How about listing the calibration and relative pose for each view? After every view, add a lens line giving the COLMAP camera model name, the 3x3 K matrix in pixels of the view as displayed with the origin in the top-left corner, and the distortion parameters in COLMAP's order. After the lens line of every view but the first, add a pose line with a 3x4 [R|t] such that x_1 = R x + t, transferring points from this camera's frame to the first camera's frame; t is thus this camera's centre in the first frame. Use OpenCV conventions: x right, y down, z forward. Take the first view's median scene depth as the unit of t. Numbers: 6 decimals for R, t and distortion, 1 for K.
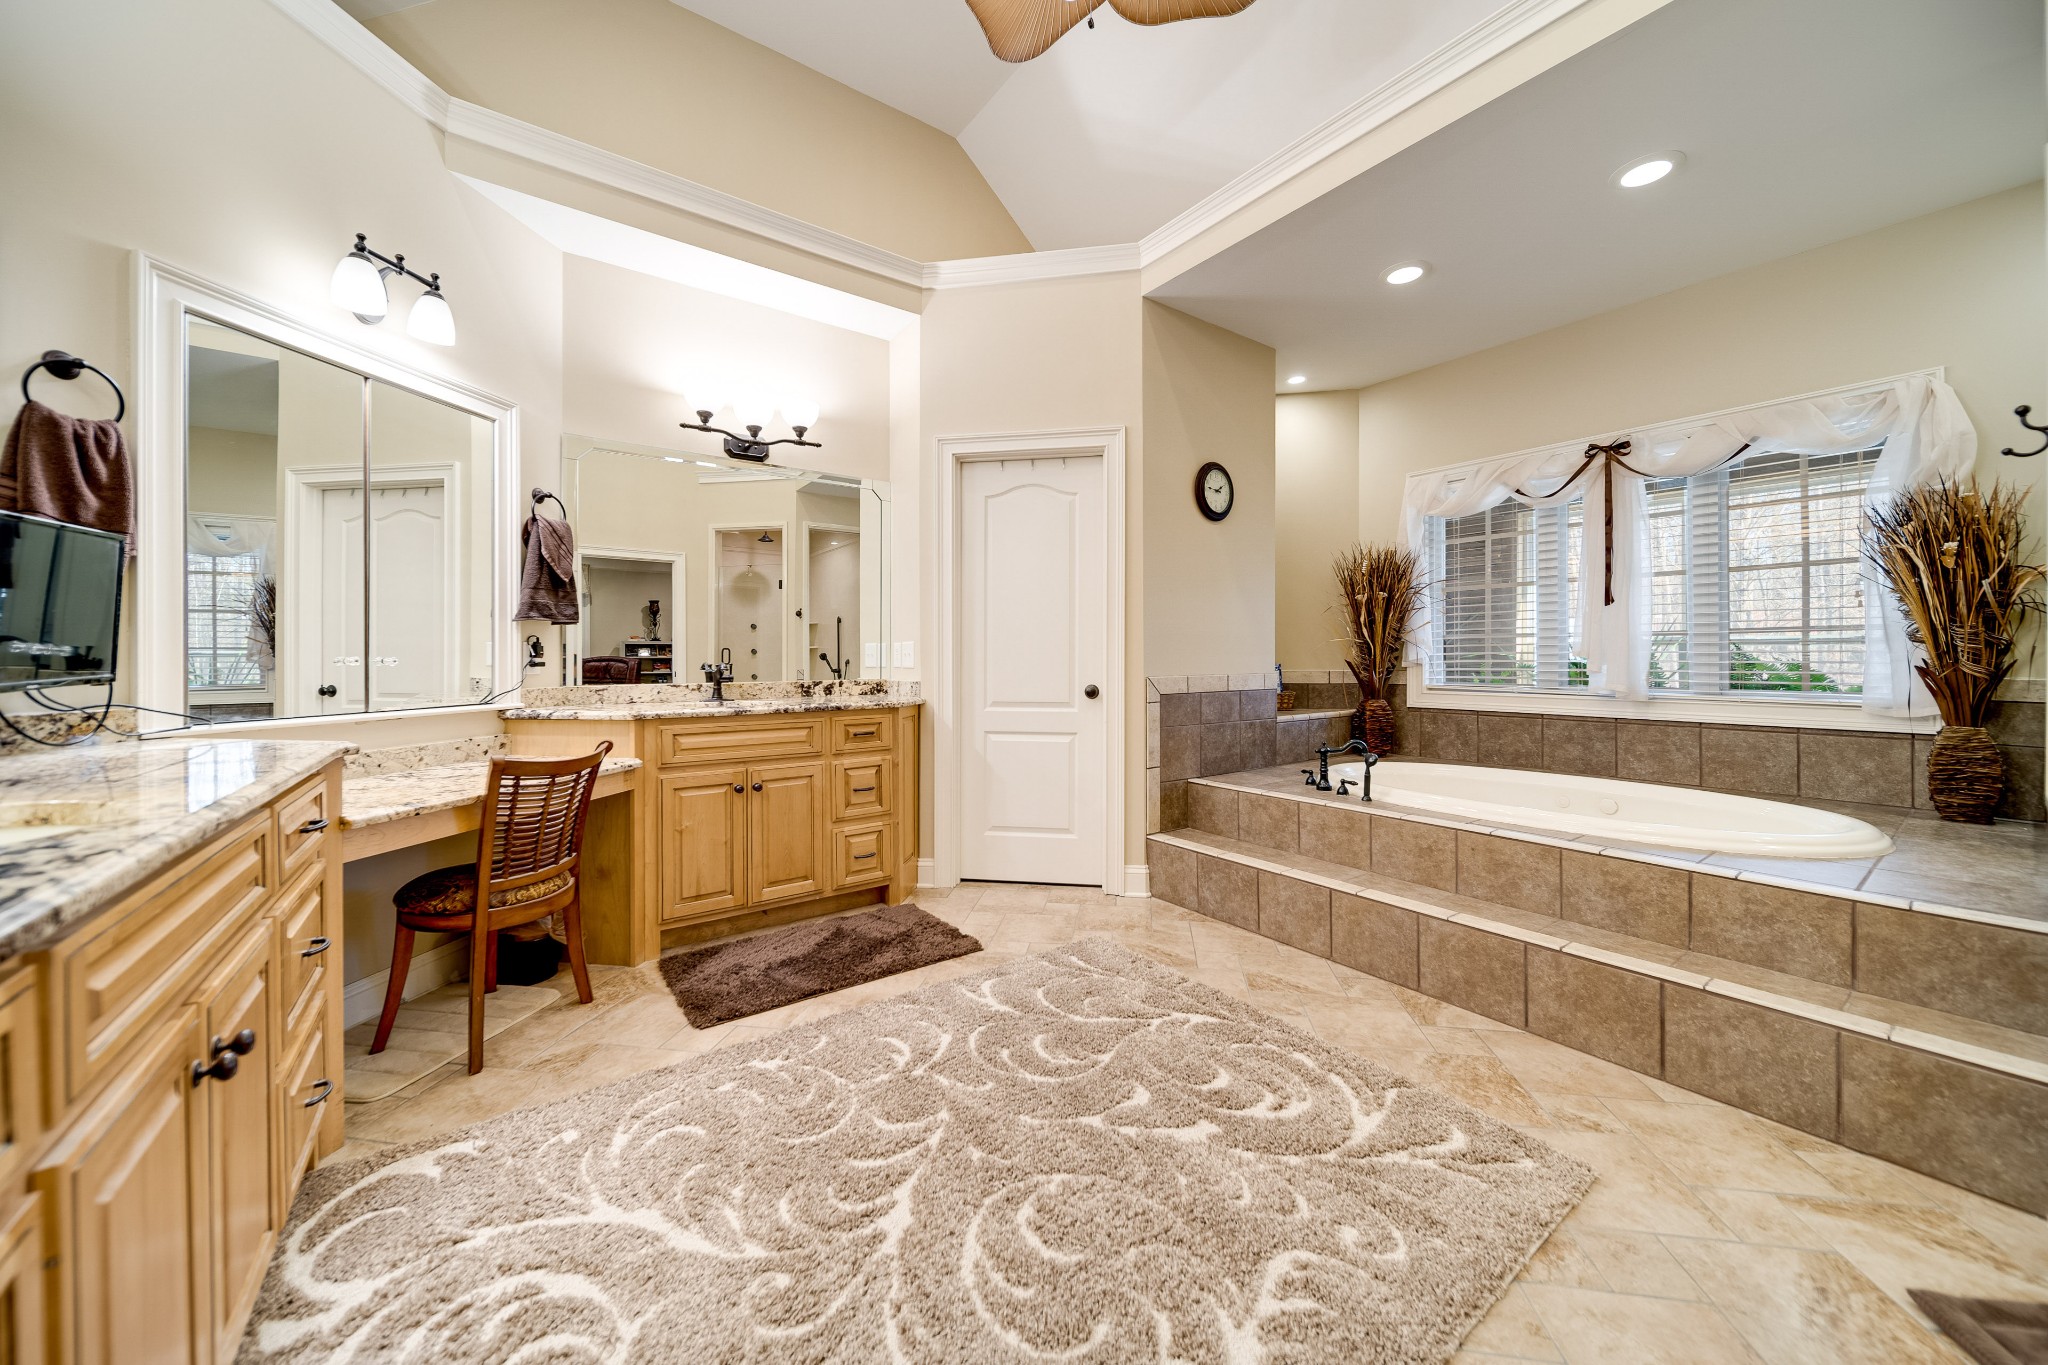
lens RADIAL K [[725.0, 0, 1026.9], [0, 725.0, 663.5], [0, 0, 1]] dist [-0.003168, -0.000089]
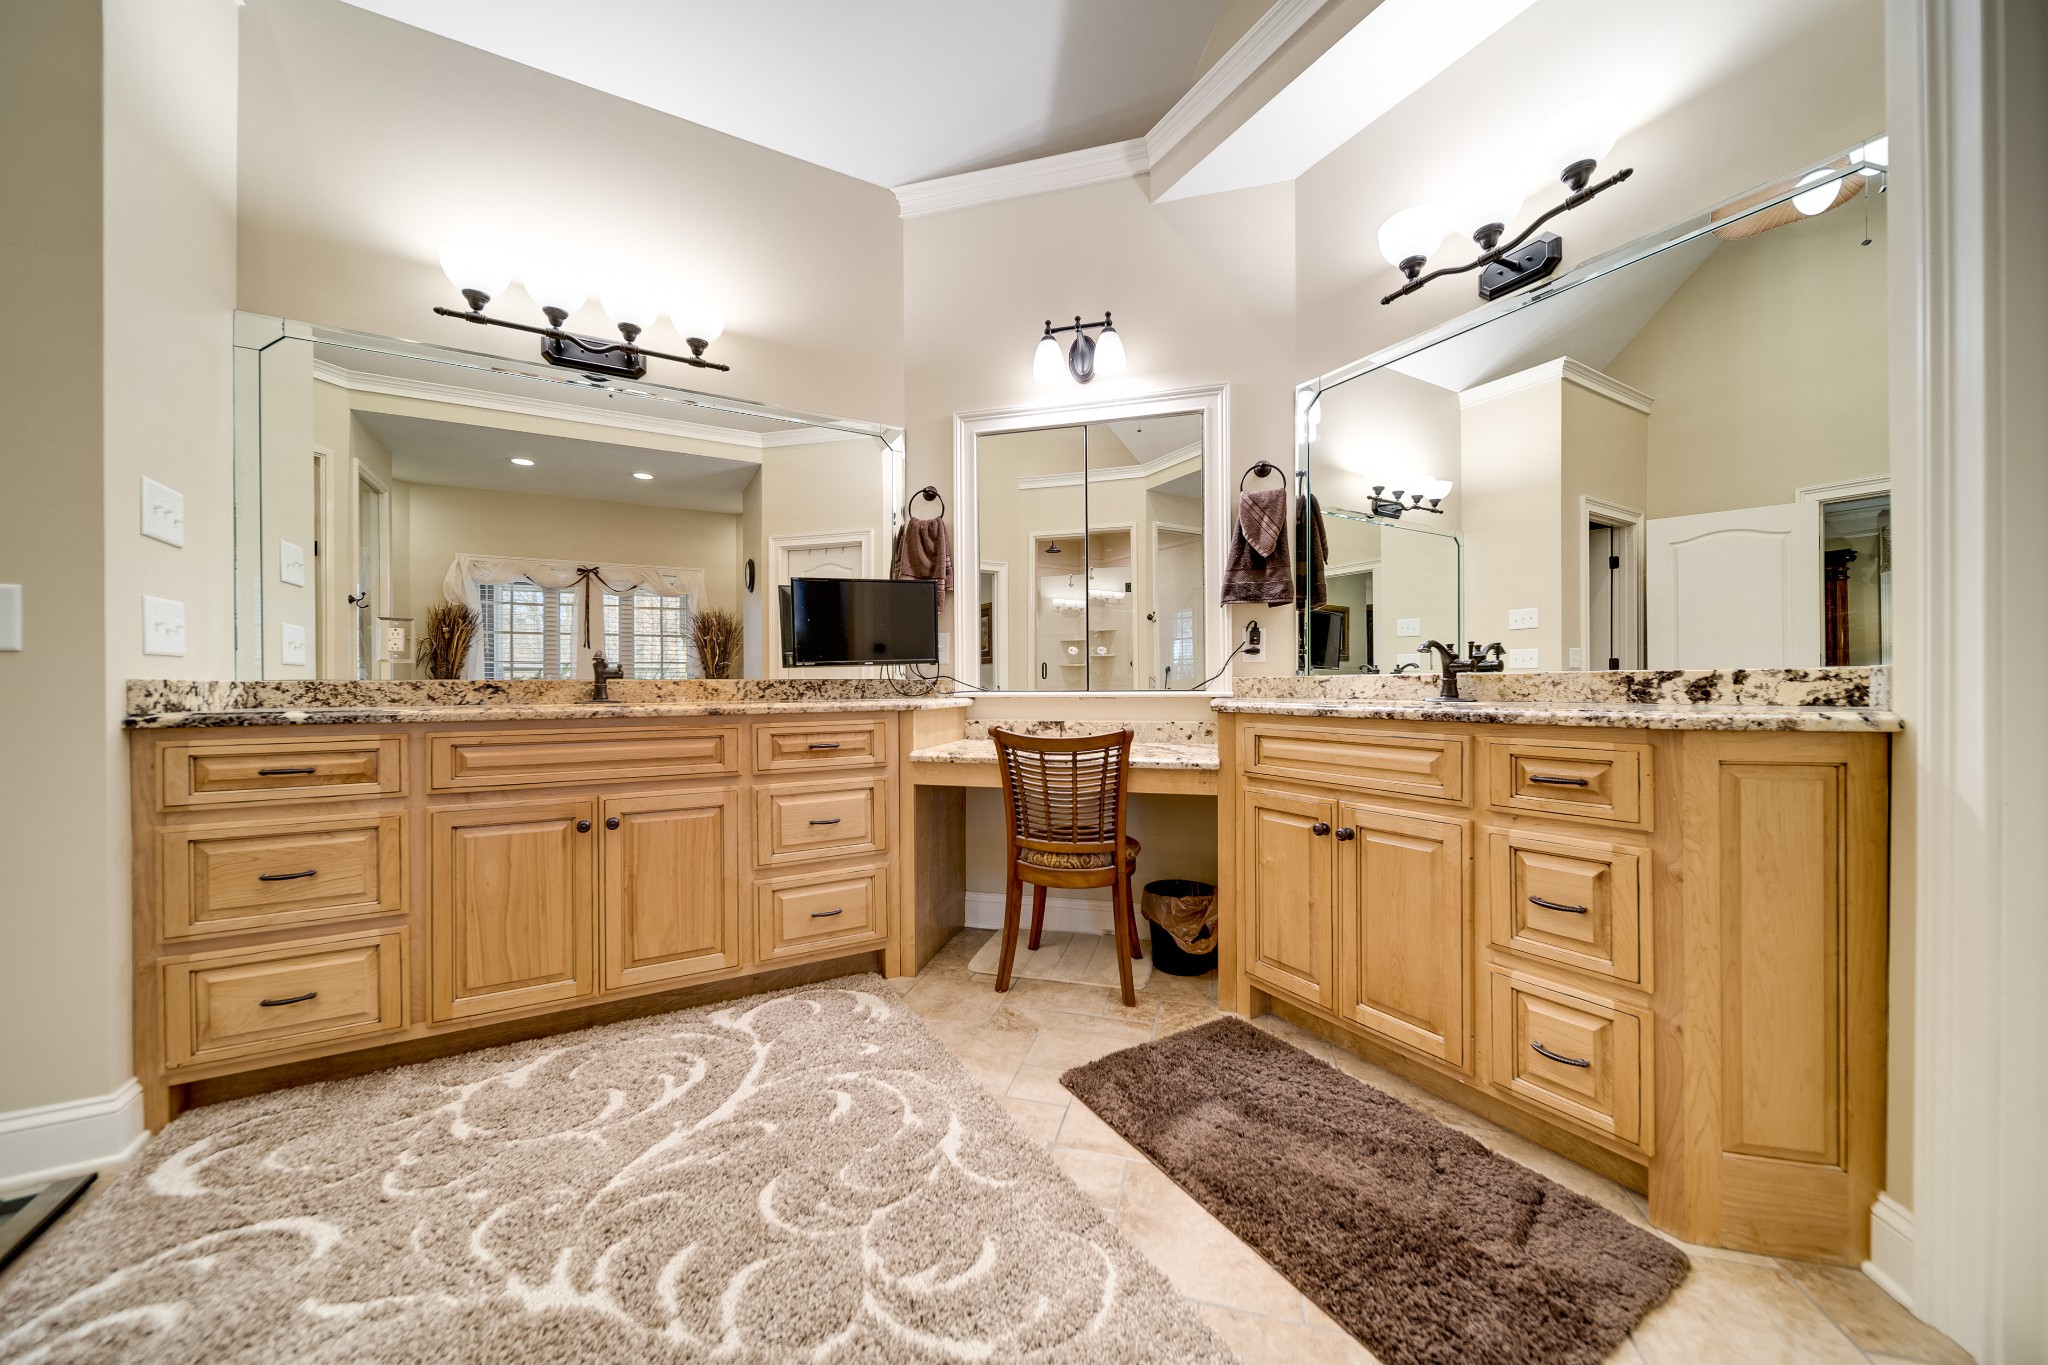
lens RADIAL K [[725.0, 0, 1028.6], [0, 725.0, 688.6], [0, 0, 1]] dist [-0.003168, -0.000089]
pose [[-0.107136, 0.009870, -0.994195, 0.297568], [-0.000495, 0.999950, 0.009981, 0.042318], [0.994244, 0.001562, -0.107126, 0.855606]]
